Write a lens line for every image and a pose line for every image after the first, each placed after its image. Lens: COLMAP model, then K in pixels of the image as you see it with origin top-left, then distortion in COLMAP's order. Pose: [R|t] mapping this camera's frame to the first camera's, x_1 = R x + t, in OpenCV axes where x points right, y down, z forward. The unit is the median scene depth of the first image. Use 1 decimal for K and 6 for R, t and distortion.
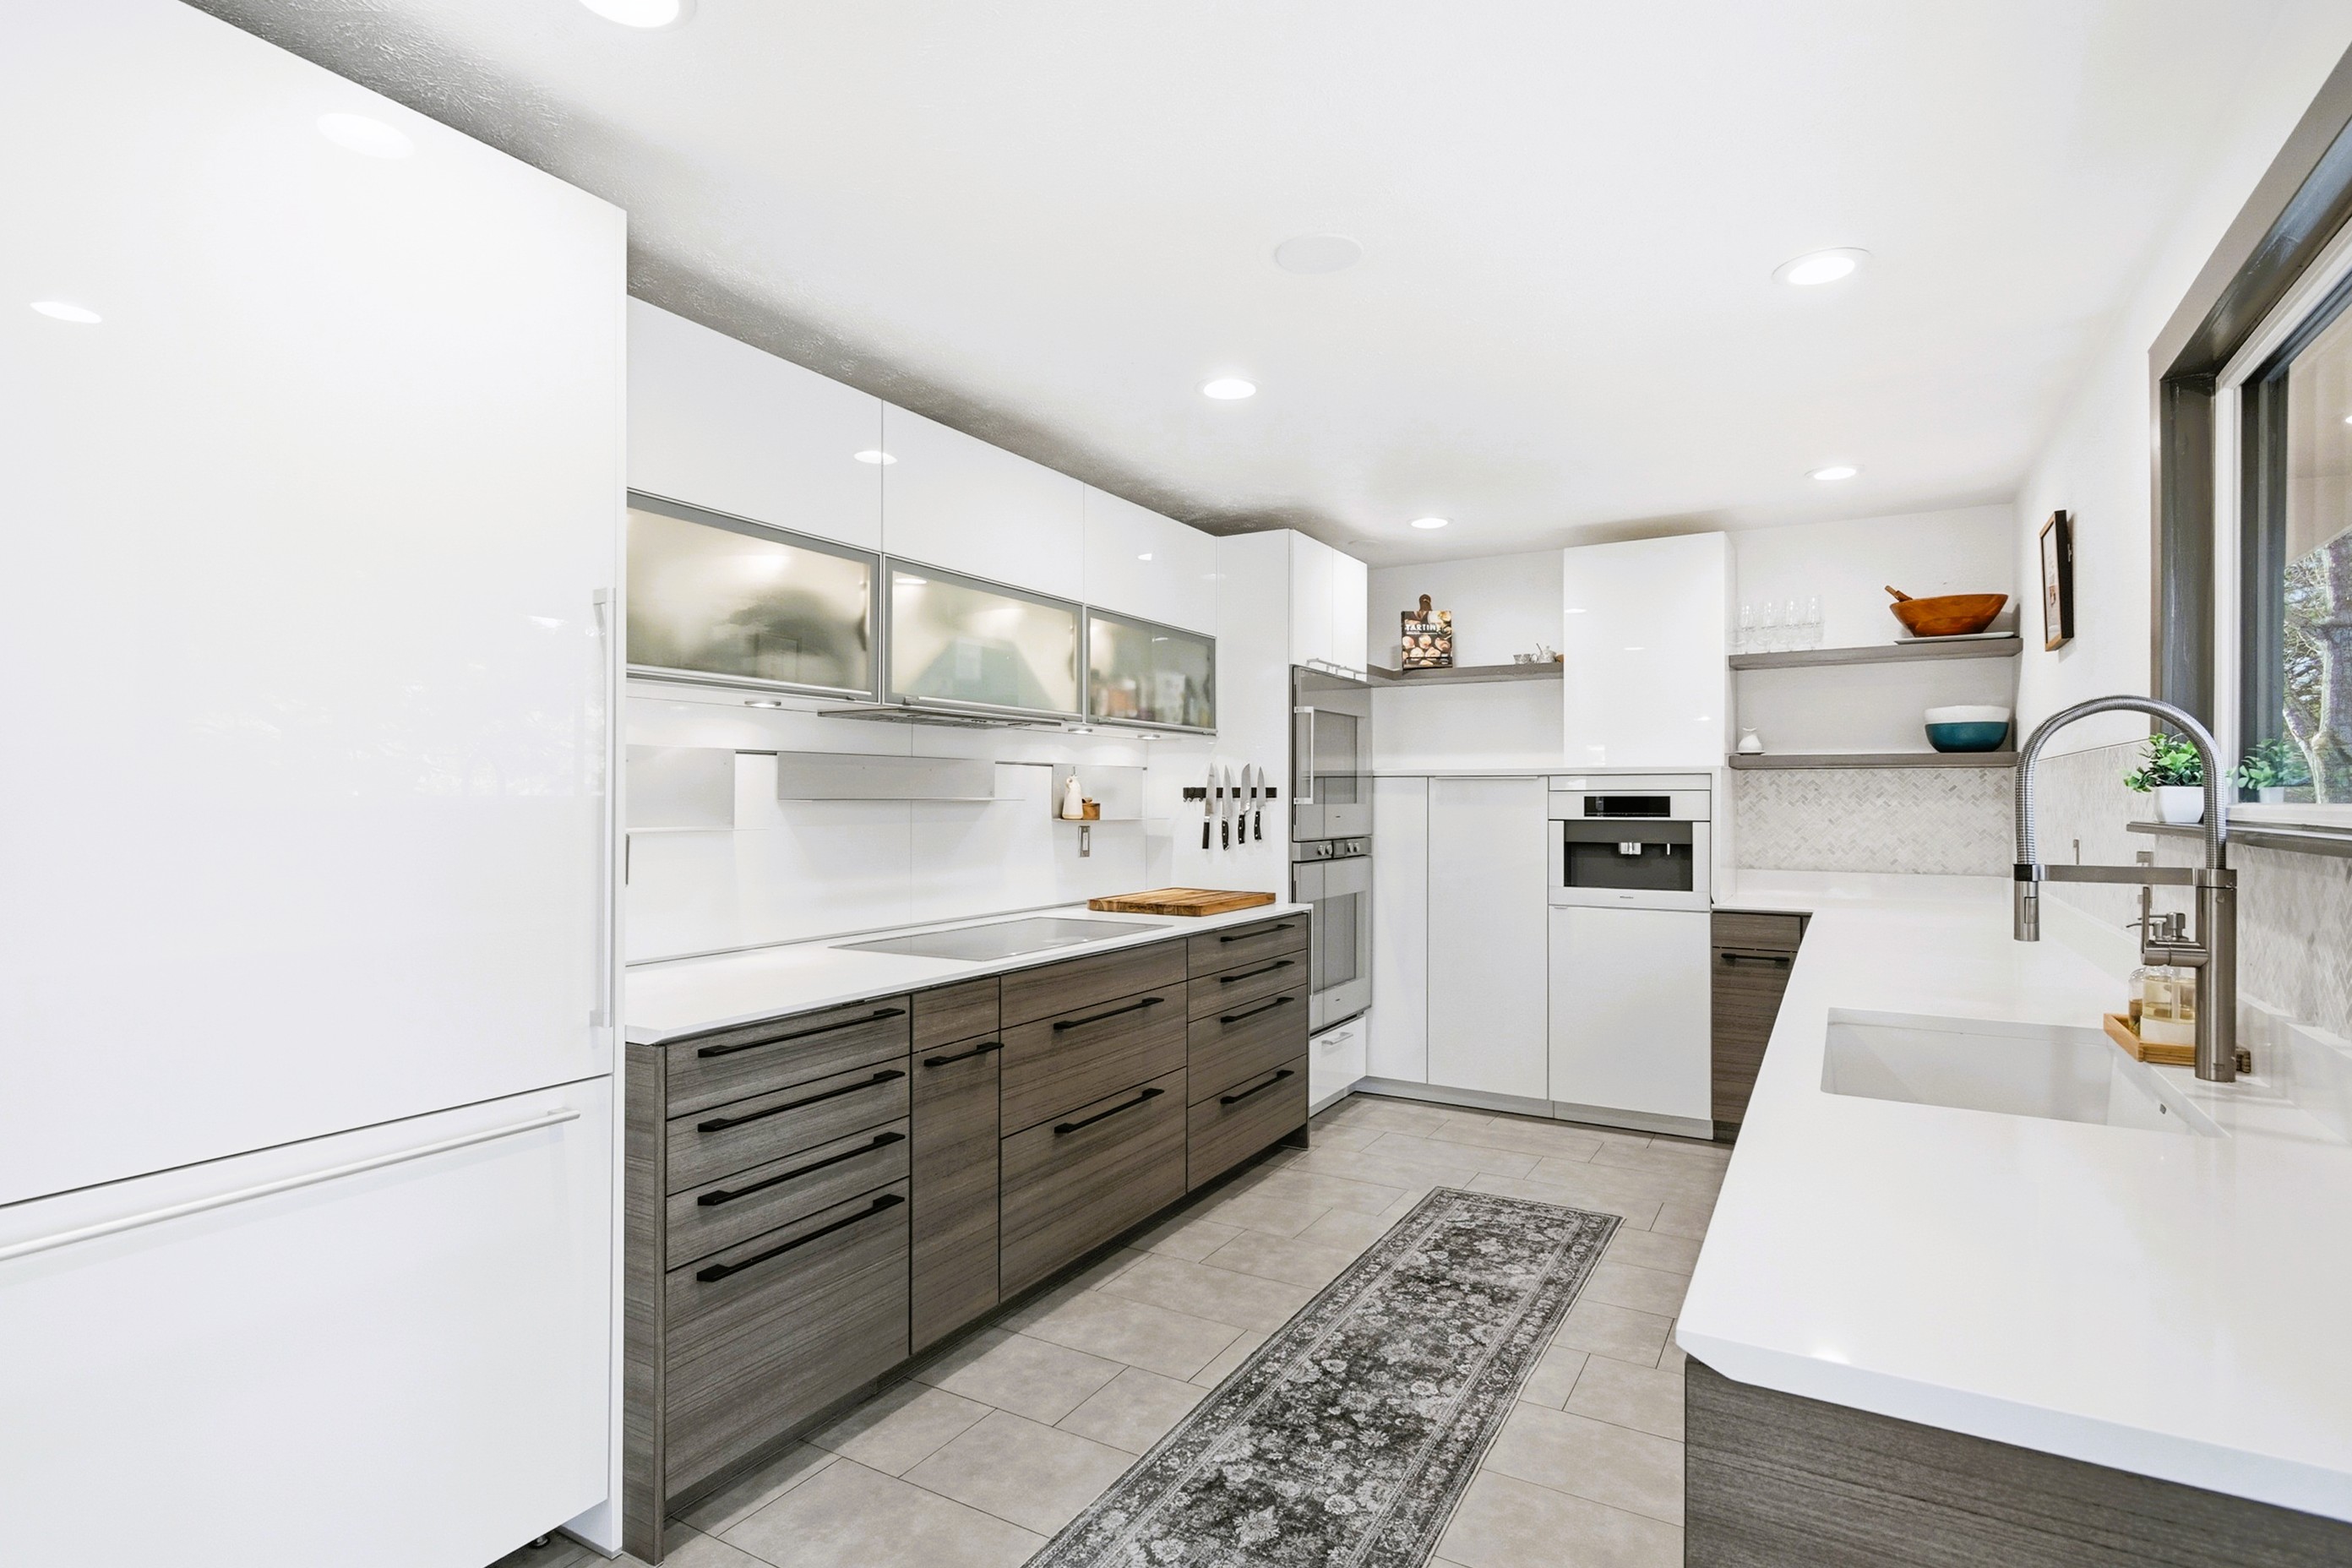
lens RADIAL K [[1193.0, 0, 1174.2], [0, 1193.0, 791.5], [0, 0, 1]] dist [-0.001214, -0.000133]
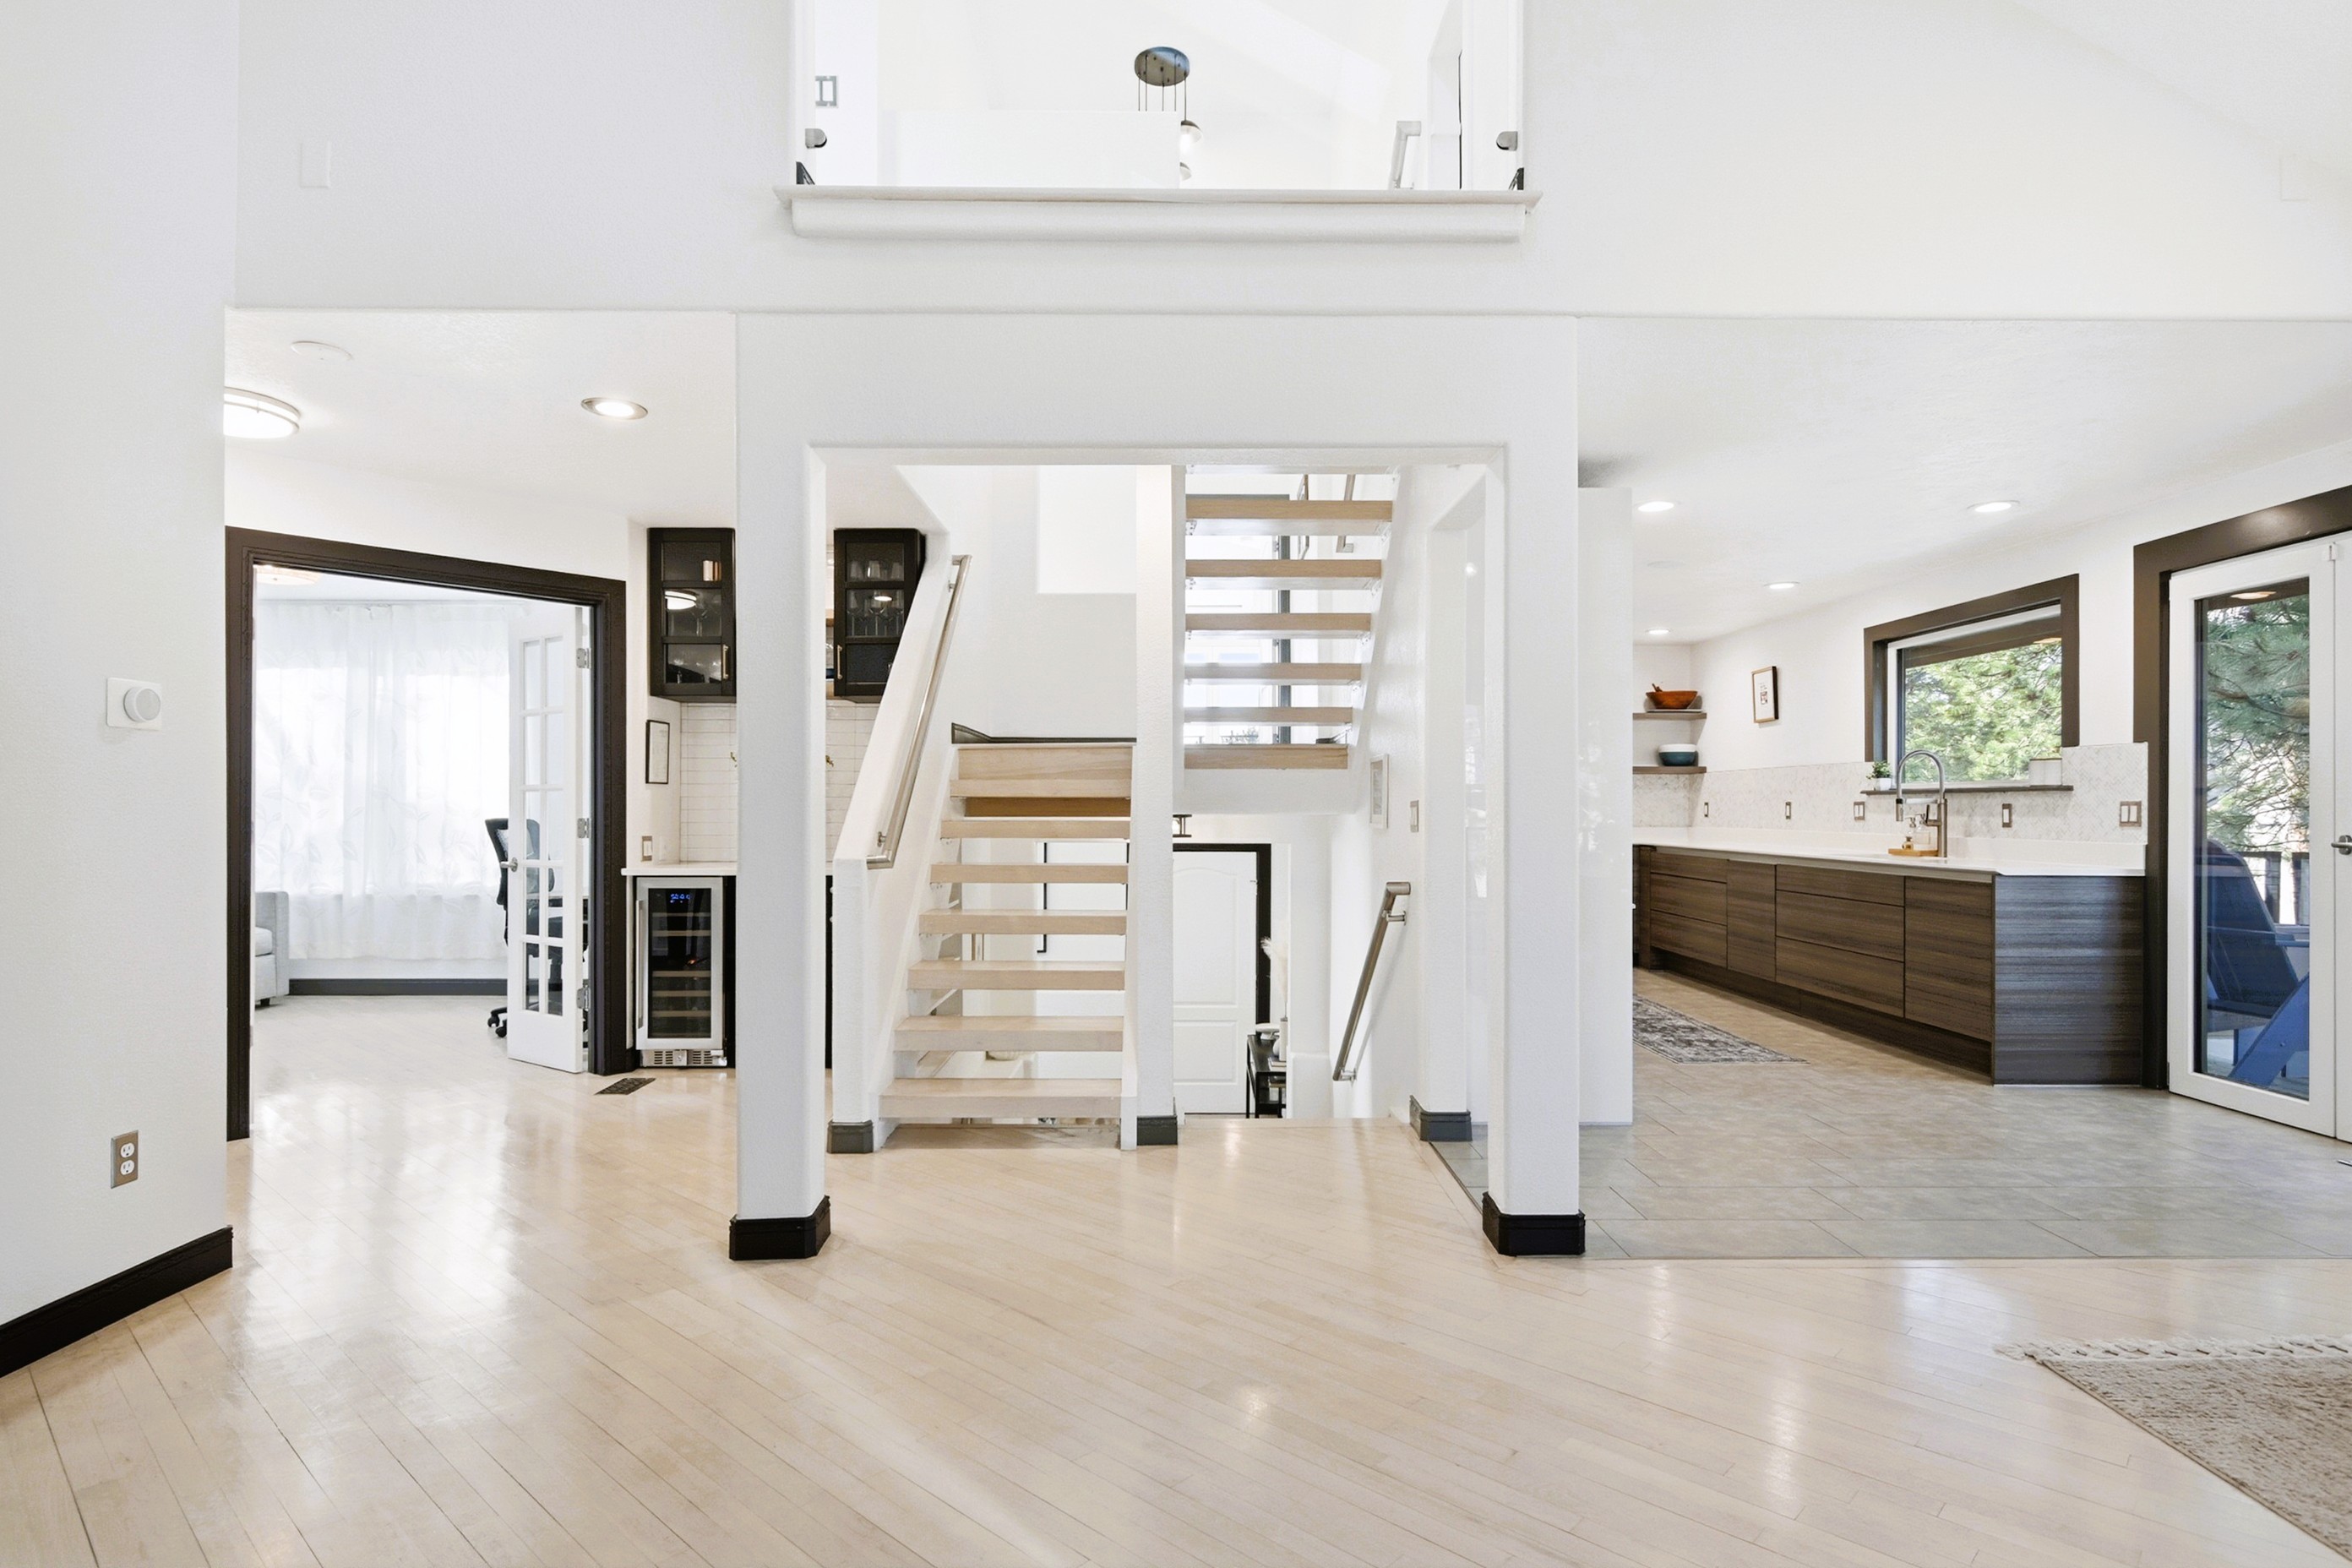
lens RADIAL K [[1218.4, 0, 1180.6], [0, 1218.4, 805.6], [0, 0, 1]] dist [0.003870, 0.000187]
pose [[0.860980, 0.000931, 0.508639, -2.186511], [-0.002562, 0.999994, 0.002506, 0.060440], [-0.508633, -0.003461, 0.860977, -0.722380]]
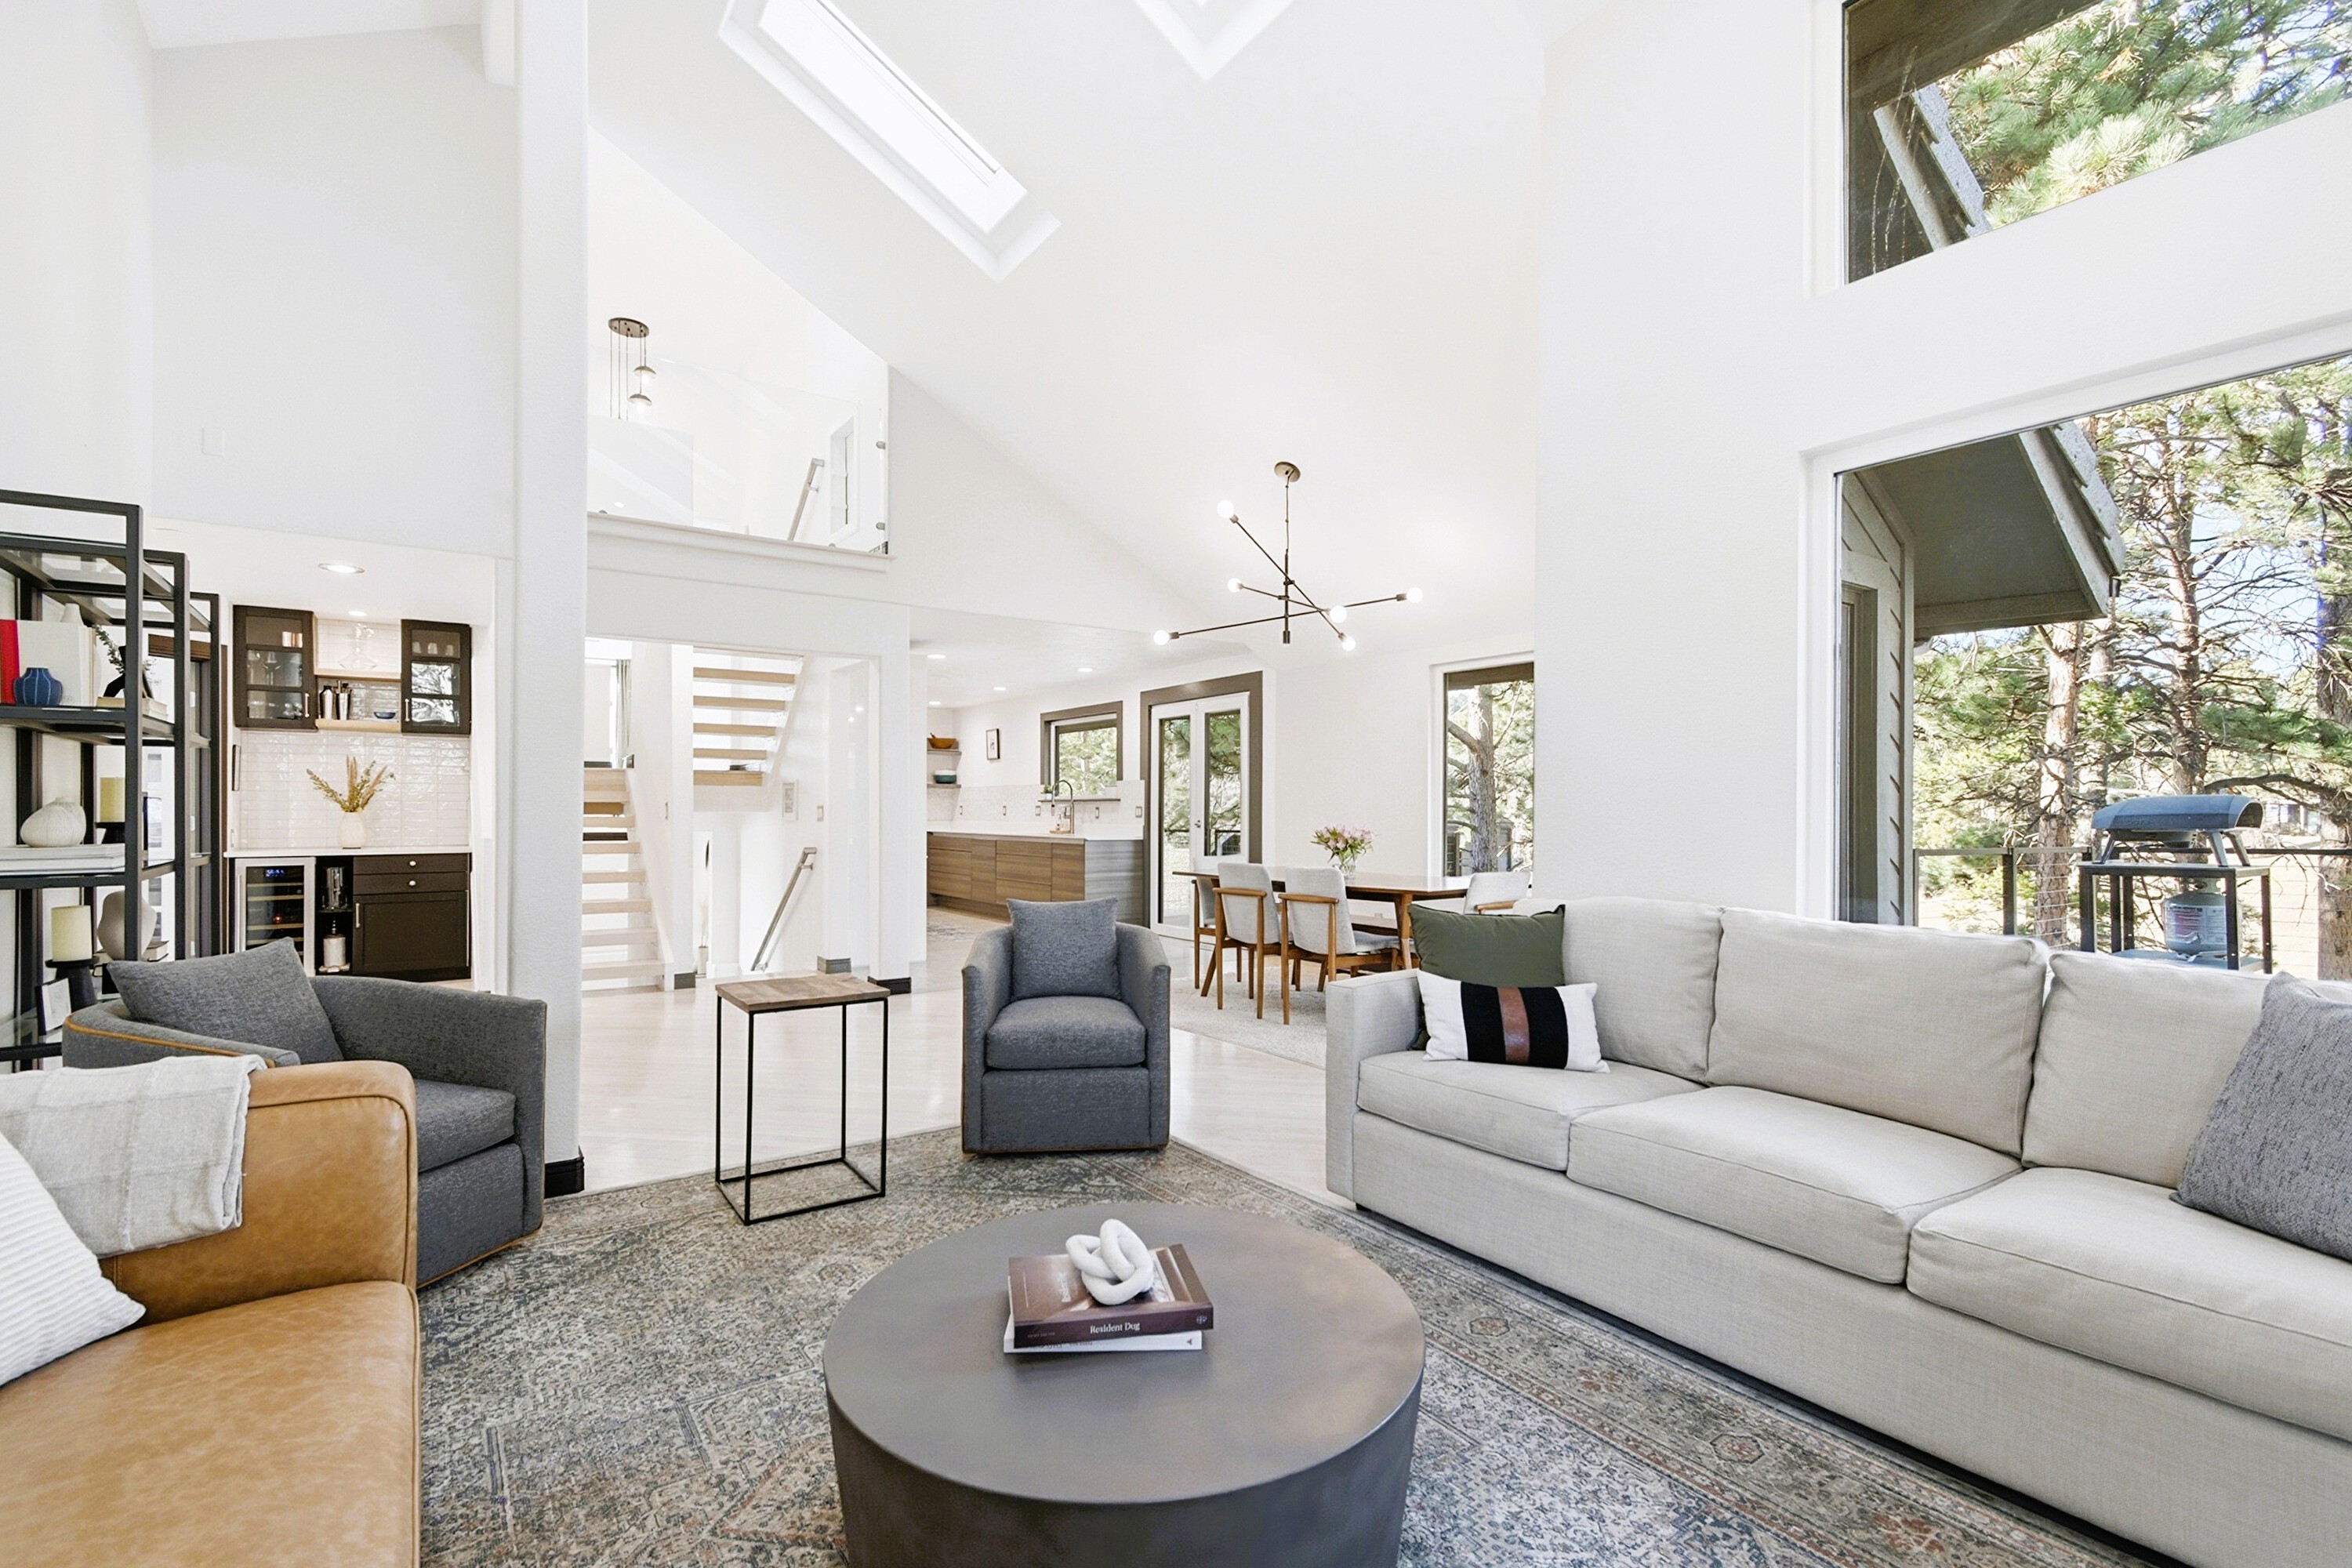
lens RADIAL K [[1061.5, 0, 1176.5], [0, 1061.5, 804.8], [0, 0, 1]] dist [0.002495, 0.000190]
pose [[0.418854, 0.004128, 0.908044, -3.410341], [-0.005008, 0.999985, -0.002236, 0.056616], [-0.908040, -0.003611, 0.418869, -1.628119]]
